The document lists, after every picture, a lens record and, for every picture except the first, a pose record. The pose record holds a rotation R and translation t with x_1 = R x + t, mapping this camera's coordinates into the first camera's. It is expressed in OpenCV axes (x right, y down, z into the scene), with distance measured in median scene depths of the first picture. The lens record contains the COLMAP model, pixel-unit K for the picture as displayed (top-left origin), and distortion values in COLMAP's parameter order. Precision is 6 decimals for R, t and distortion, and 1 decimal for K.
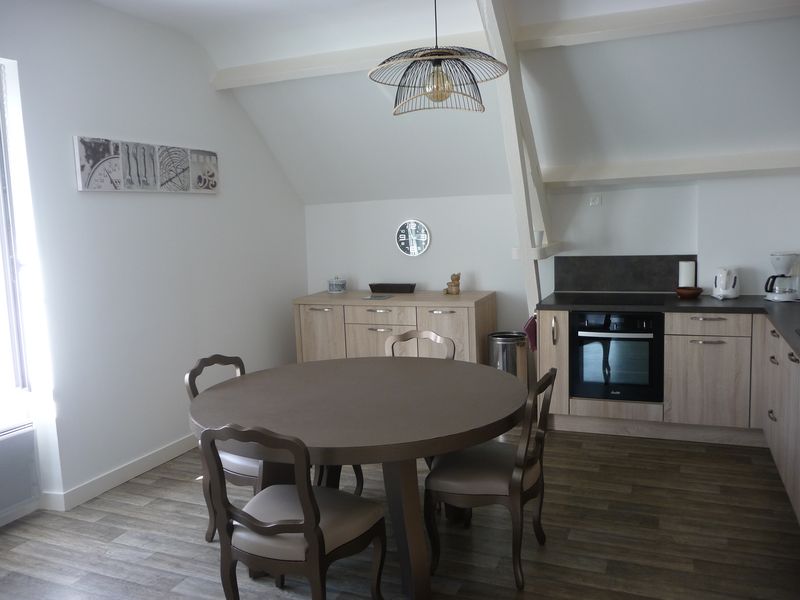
lens RADIAL K [[652.8, 0, 400.0], [0, 652.8, 300.0], [0, 0, 1]] dist [-0.034437, 0.009290]
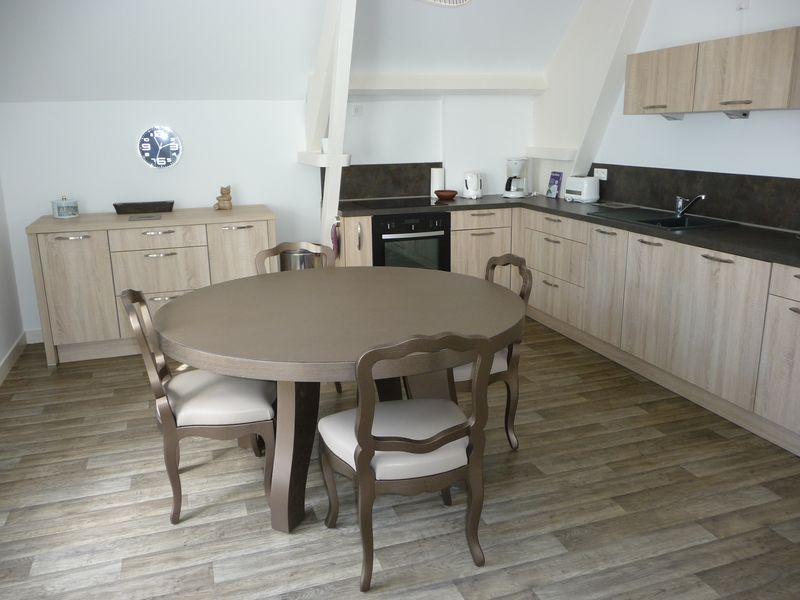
lens RADIAL K [[652.8, 0, 400.0], [0, 652.8, 300.0], [0, 0, 1]] dist [-0.034437, 0.009290]
pose [[0.750022, -0.140613, 0.646294, -0.399258], [0.066604, 0.988230, 0.137715, 0.008468], [-0.658051, -0.060243, 0.750559, 0.170977]]
